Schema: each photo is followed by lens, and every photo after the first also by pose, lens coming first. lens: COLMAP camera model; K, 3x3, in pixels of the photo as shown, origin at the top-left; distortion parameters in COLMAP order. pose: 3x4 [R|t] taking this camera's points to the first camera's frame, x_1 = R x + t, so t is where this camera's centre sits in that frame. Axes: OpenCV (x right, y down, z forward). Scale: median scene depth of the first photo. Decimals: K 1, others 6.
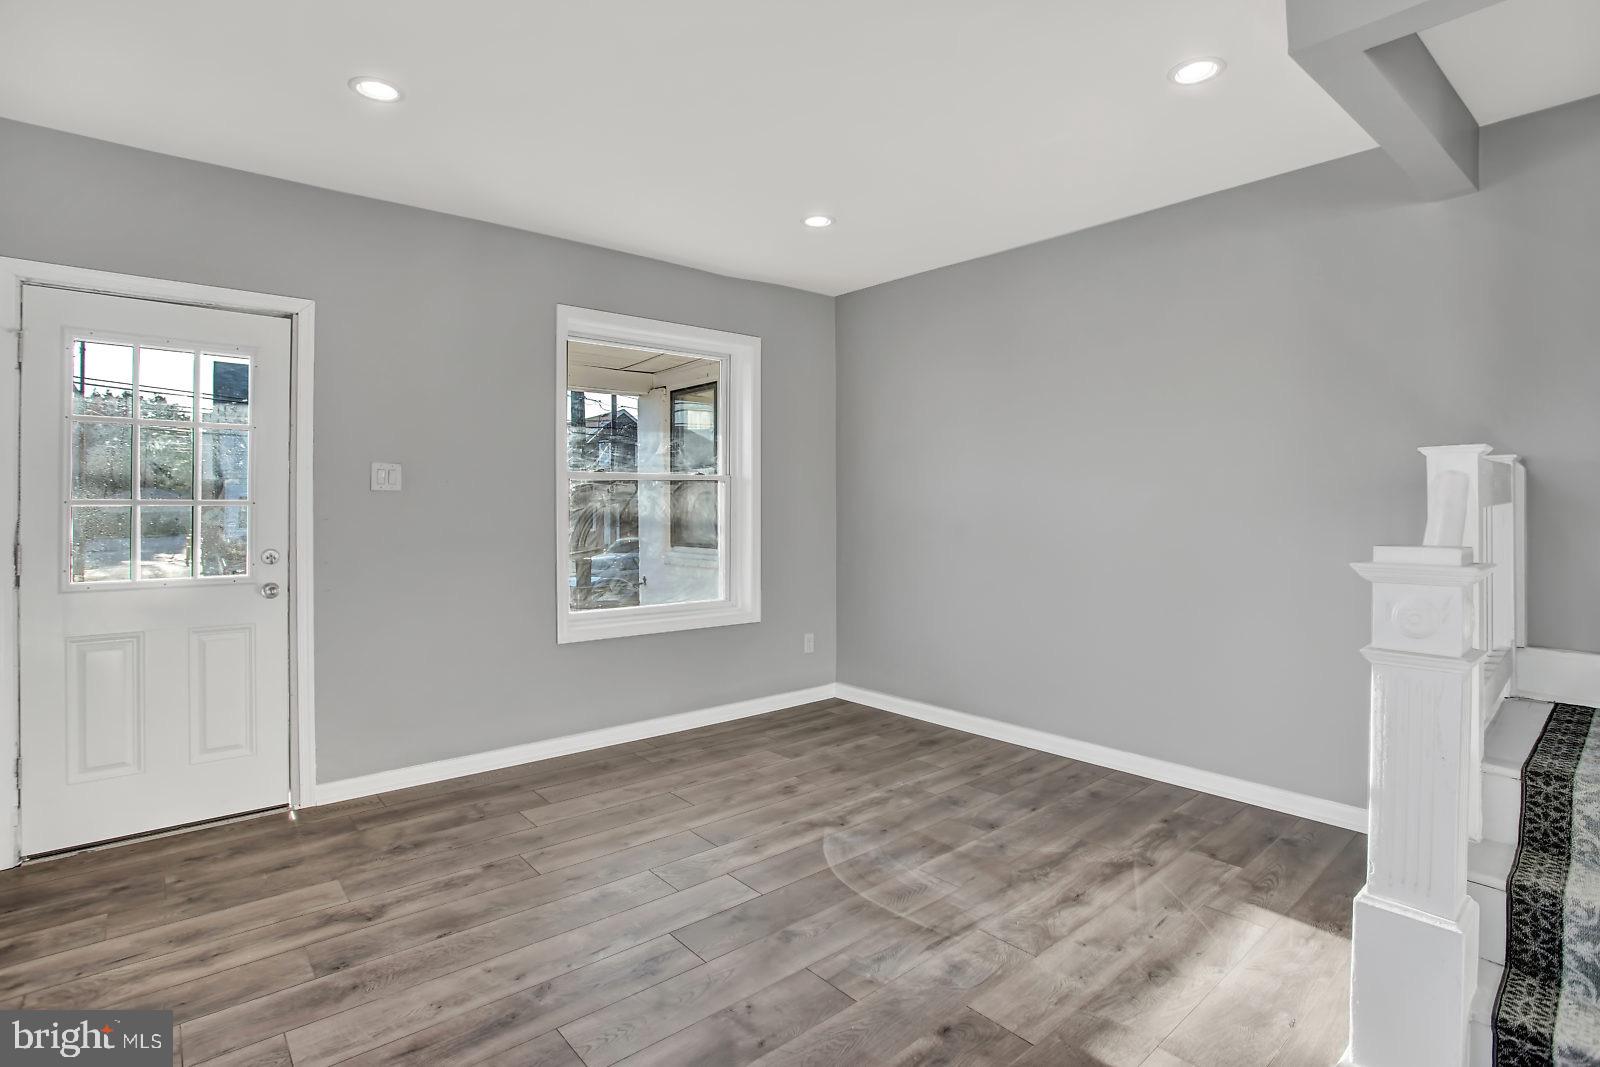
lens RADIAL K [[780.9, 0, 795.5], [0, 780.9, 523.5], [0, 0, 1]] dist [-0.074813, 0.031622]
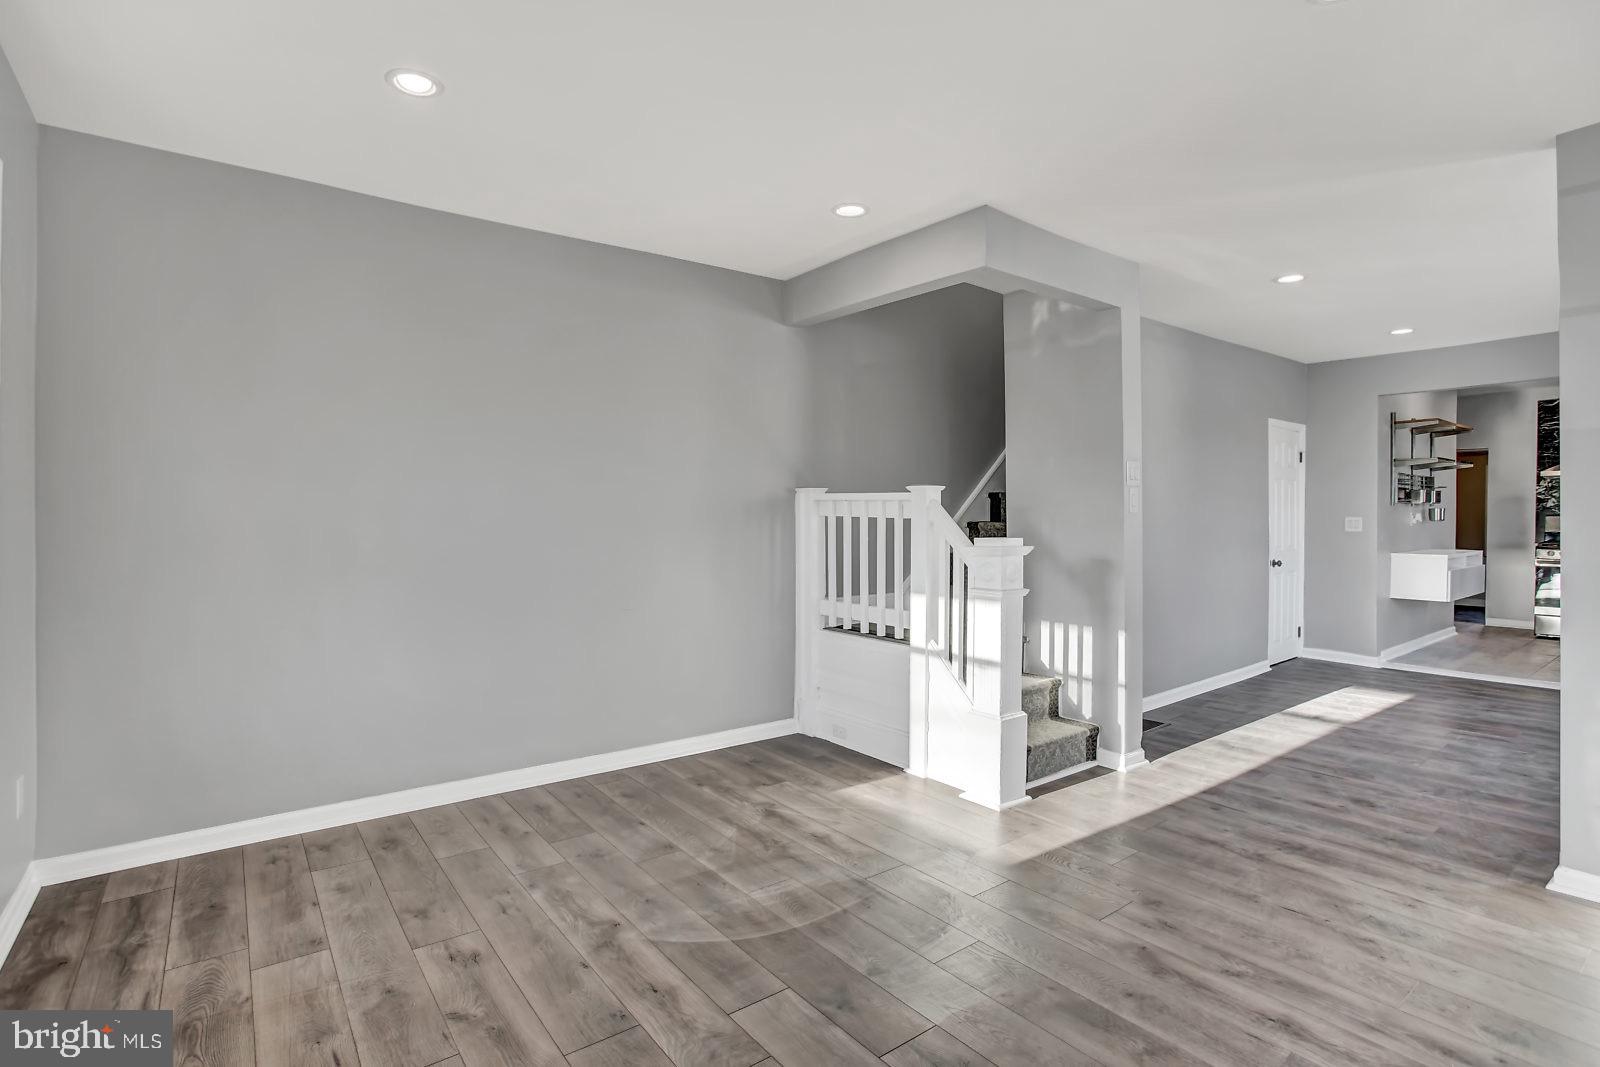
lens RADIAL K [[798.6, 0, 797.9], [0, 798.6, 502.1], [0, 0, 1]] dist [-0.070021, 0.033303]
pose [[0.057810, 0.018131, 0.998163, -0.817793], [0.026985, 0.999441, -0.019717, -0.020584], [-0.997963, 0.028075, 0.057289, 0.850290]]
